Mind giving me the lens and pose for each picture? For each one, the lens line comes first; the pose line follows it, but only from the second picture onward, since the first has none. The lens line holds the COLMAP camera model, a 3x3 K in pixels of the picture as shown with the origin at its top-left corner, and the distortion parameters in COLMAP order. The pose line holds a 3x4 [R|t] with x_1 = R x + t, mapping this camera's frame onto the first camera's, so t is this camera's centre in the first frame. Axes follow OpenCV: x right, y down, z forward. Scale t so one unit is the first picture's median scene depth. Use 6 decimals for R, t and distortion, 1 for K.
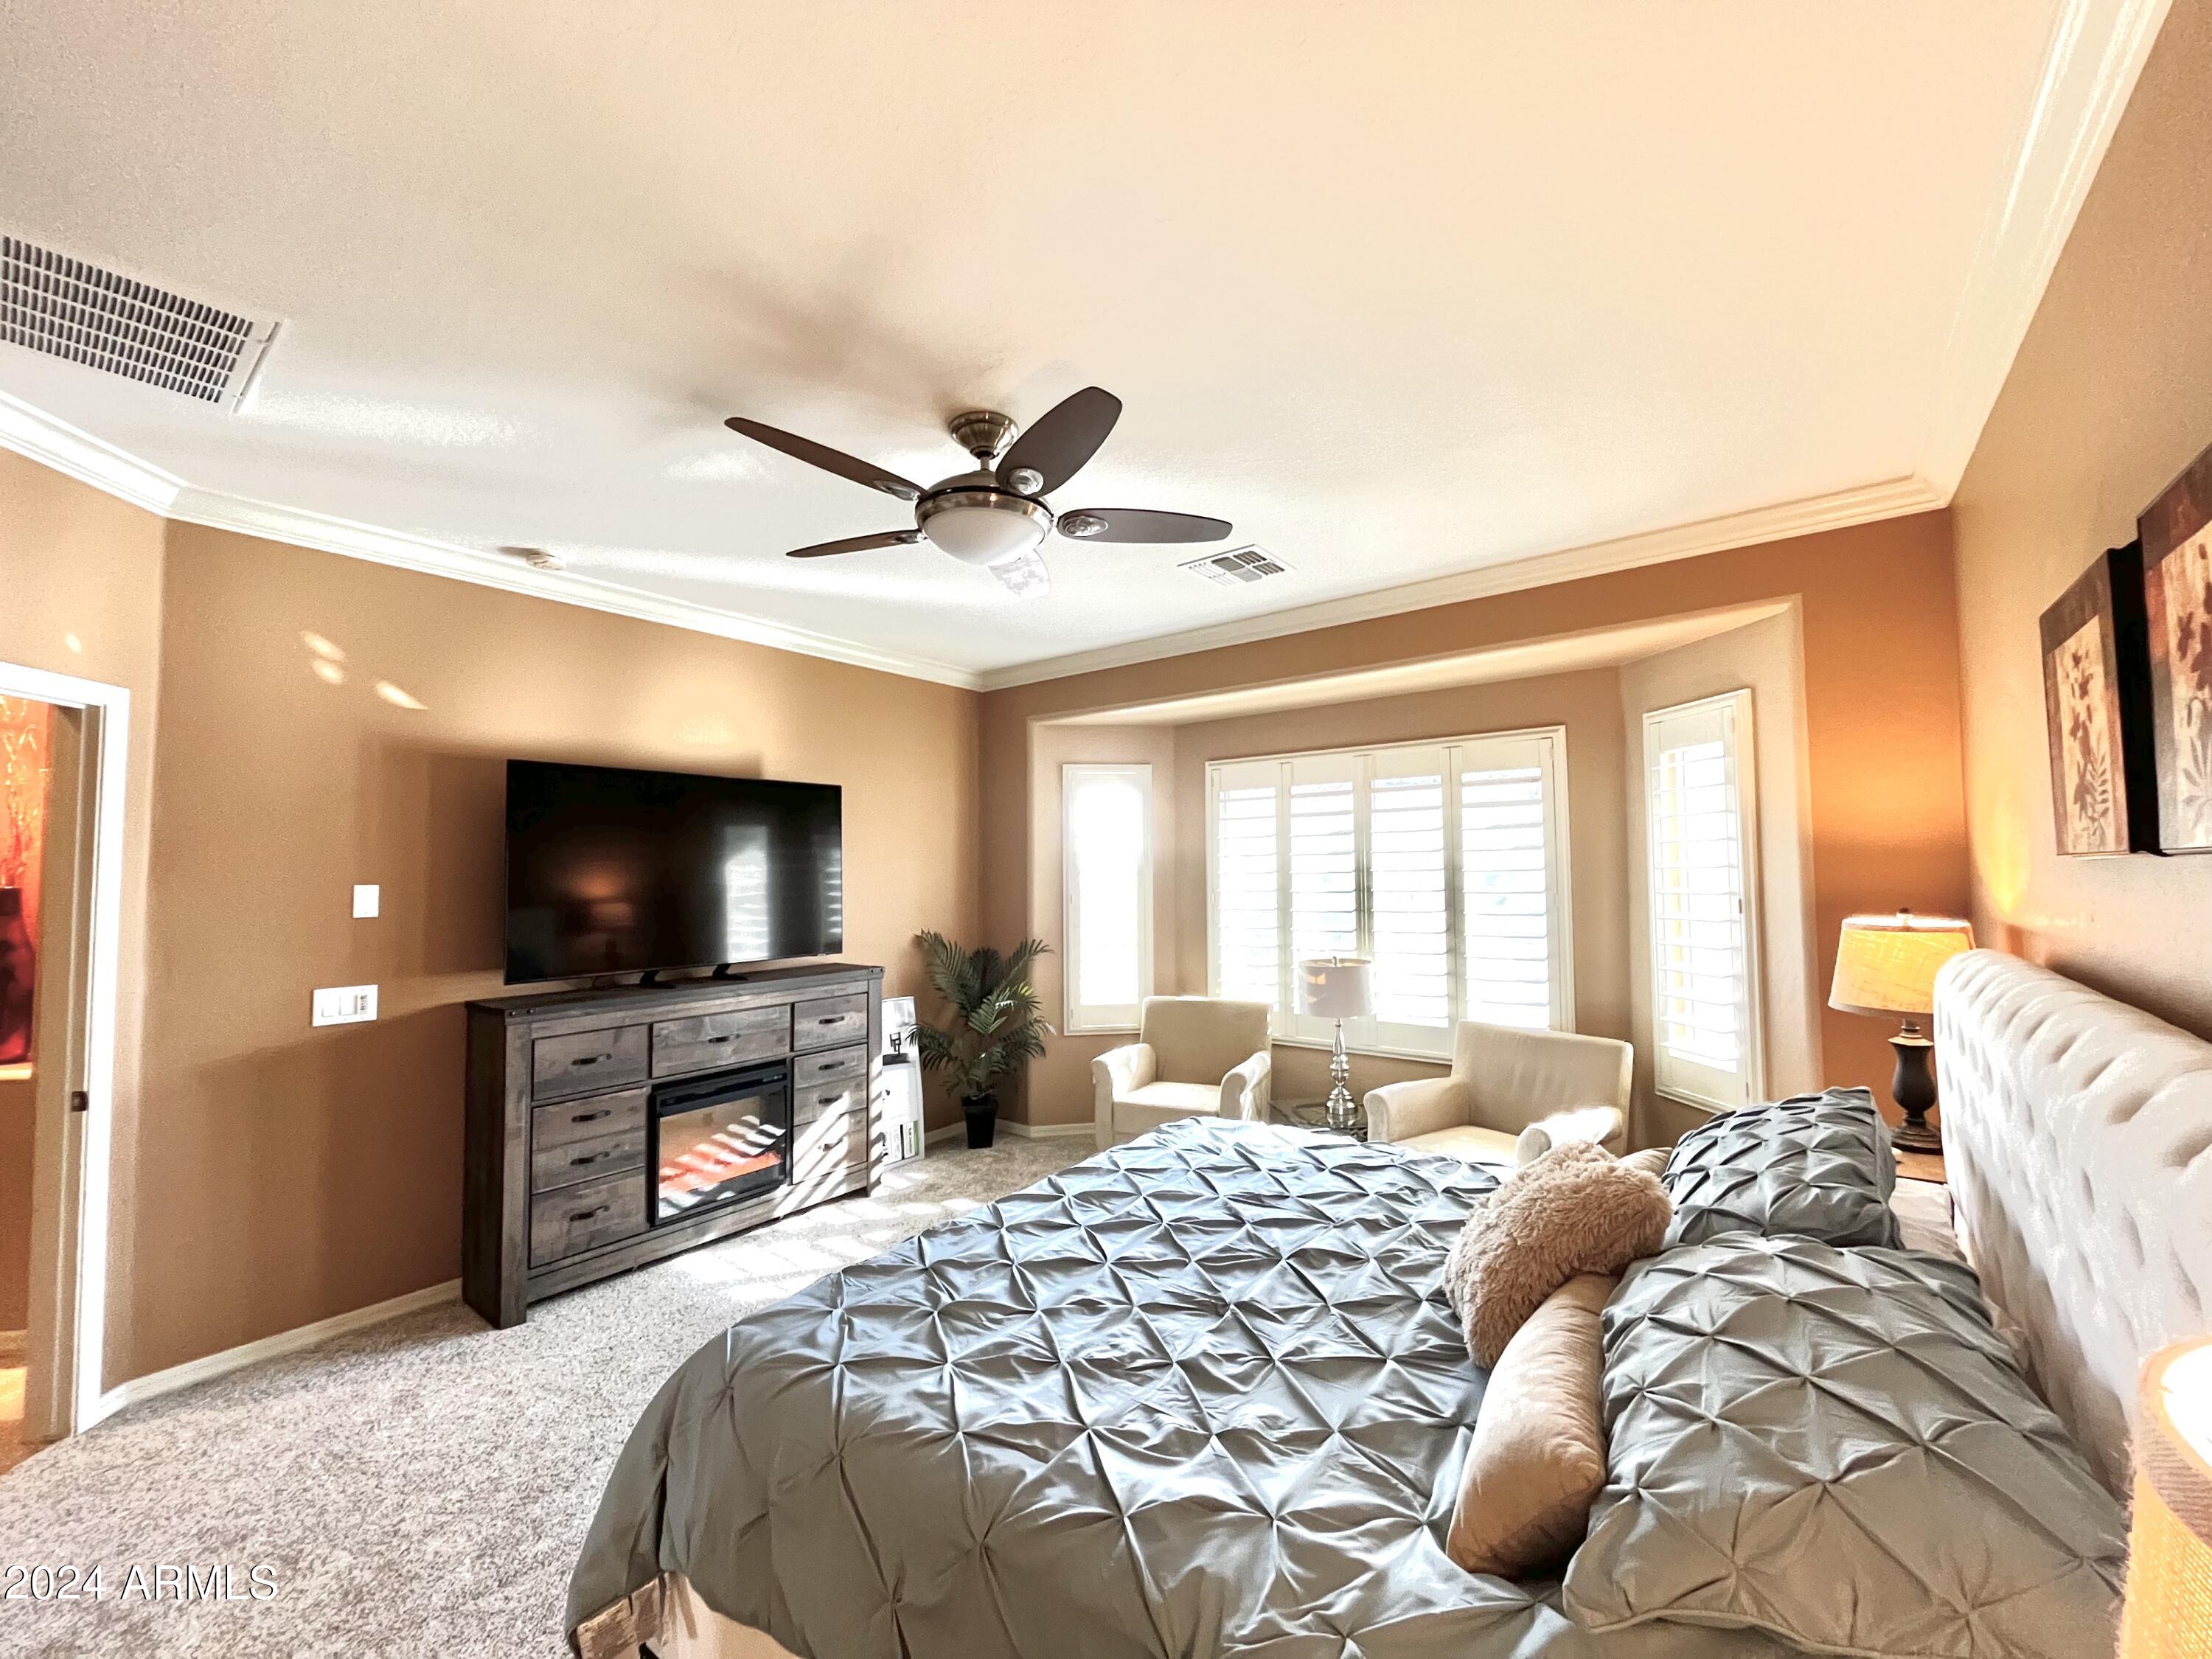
lens RADIAL K [[890.0, 0, 1103.3], [0, 890.0, 834.0], [0, 0, 1]] dist [-0.000246, -0.000029]
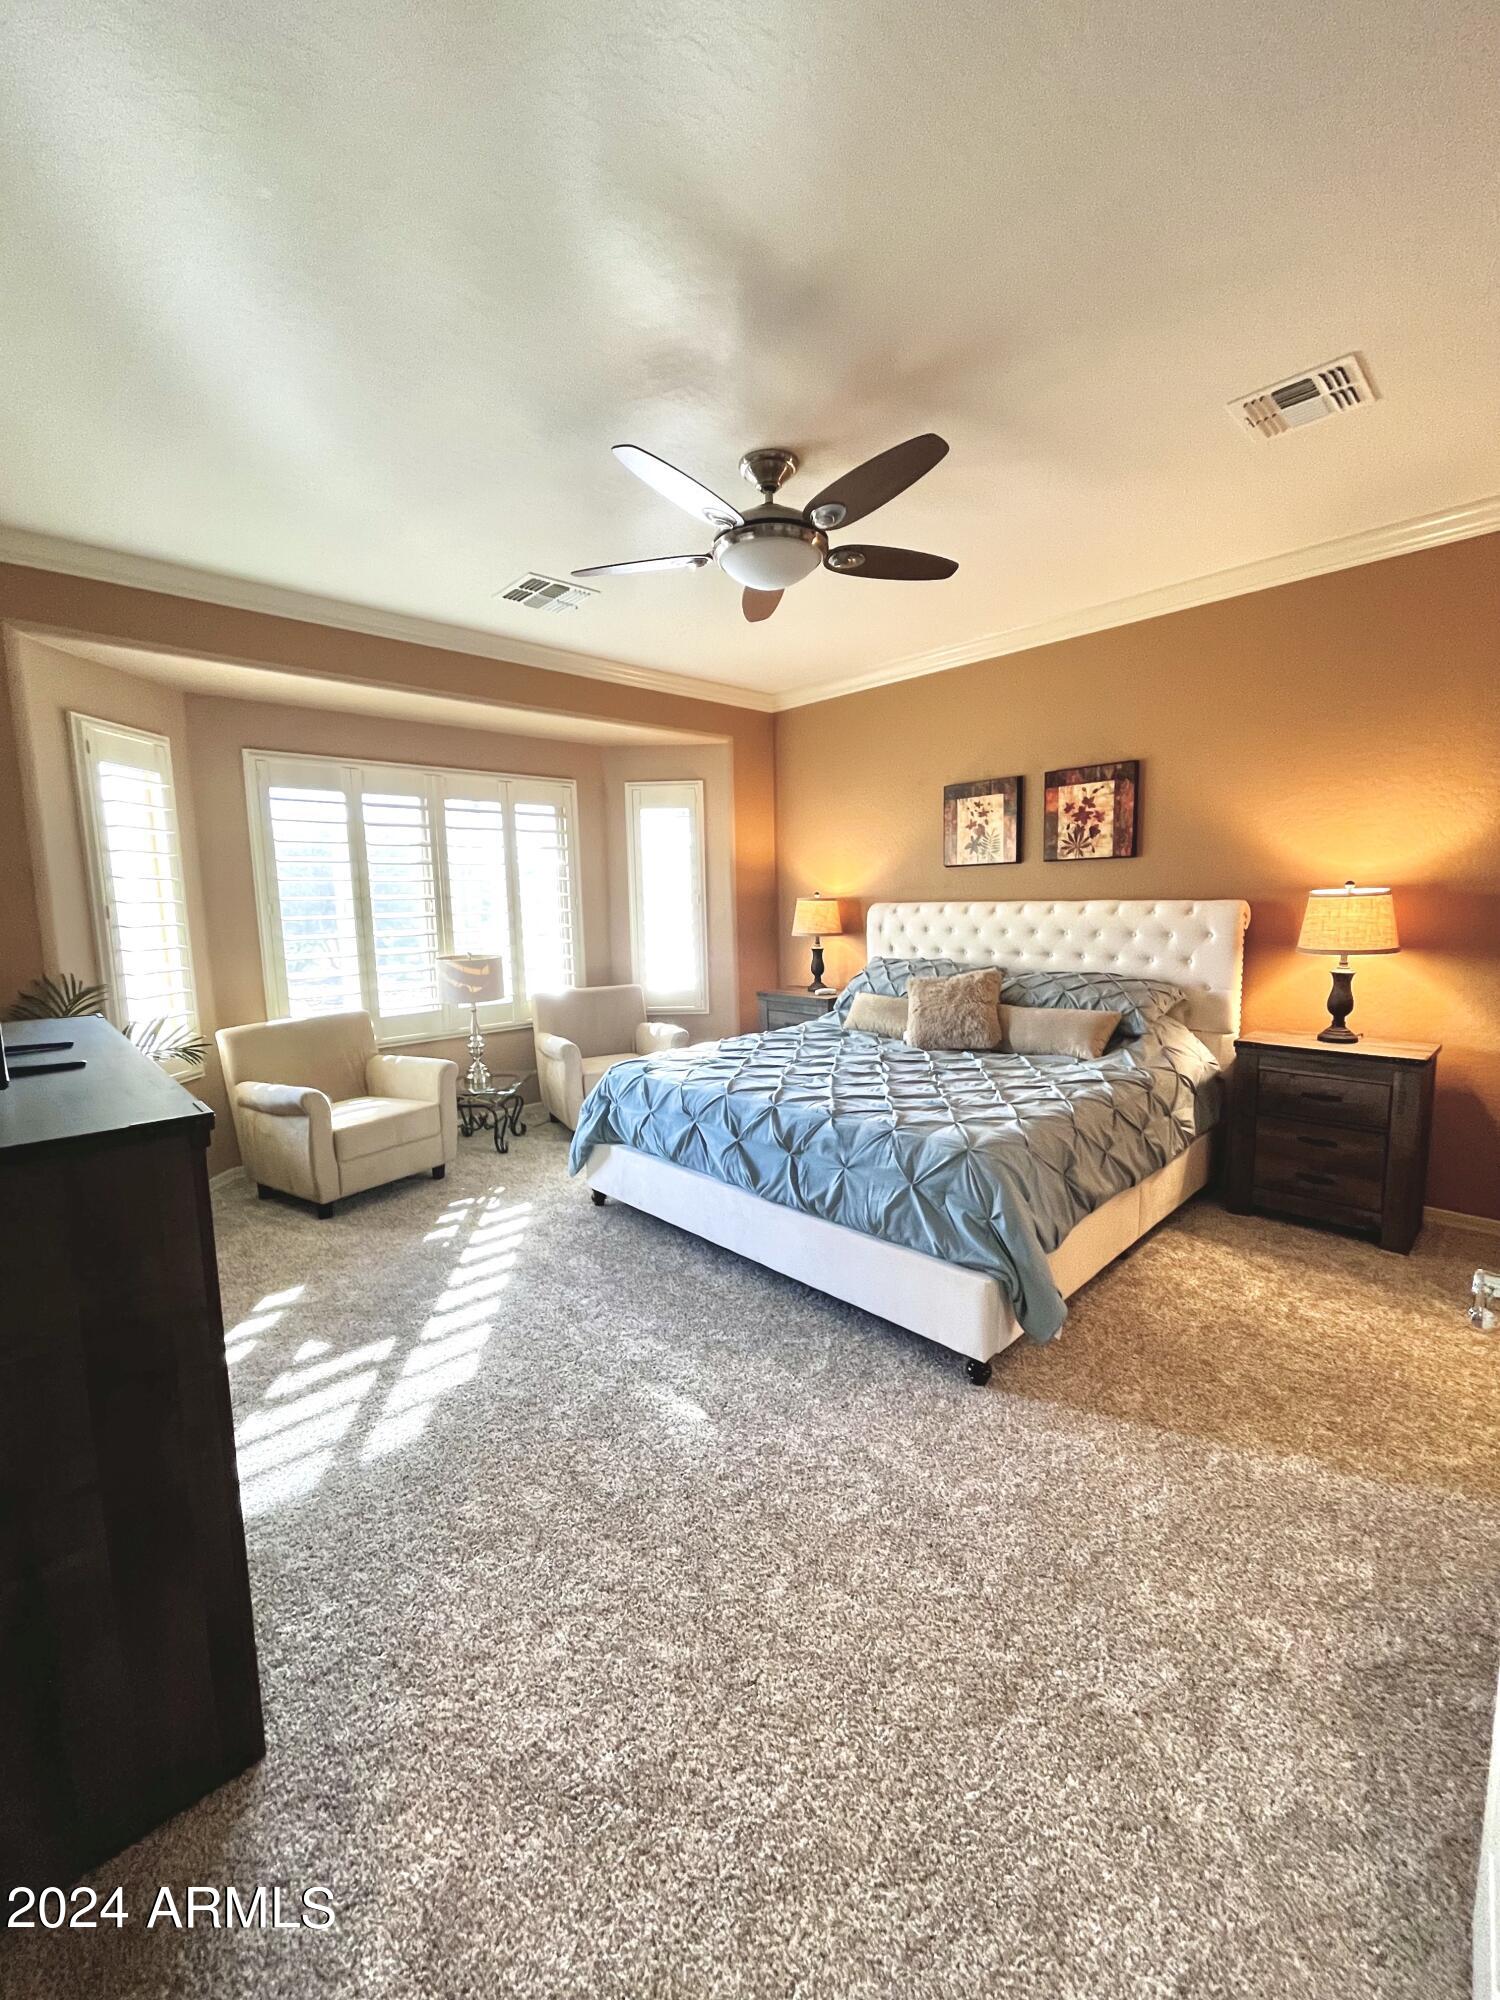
lens RADIAL K [[804.7, 0, 748.5], [0, 804.7, 995.4], [0, 0, 1]] dist [-0.000246, -0.000029]
pose [[0.146055, -0.113393, 0.982756, -0.867893], [-0.023307, 0.992739, 0.118008, 0.073568], [-0.989002, -0.040141, 0.142352, 0.595753]]
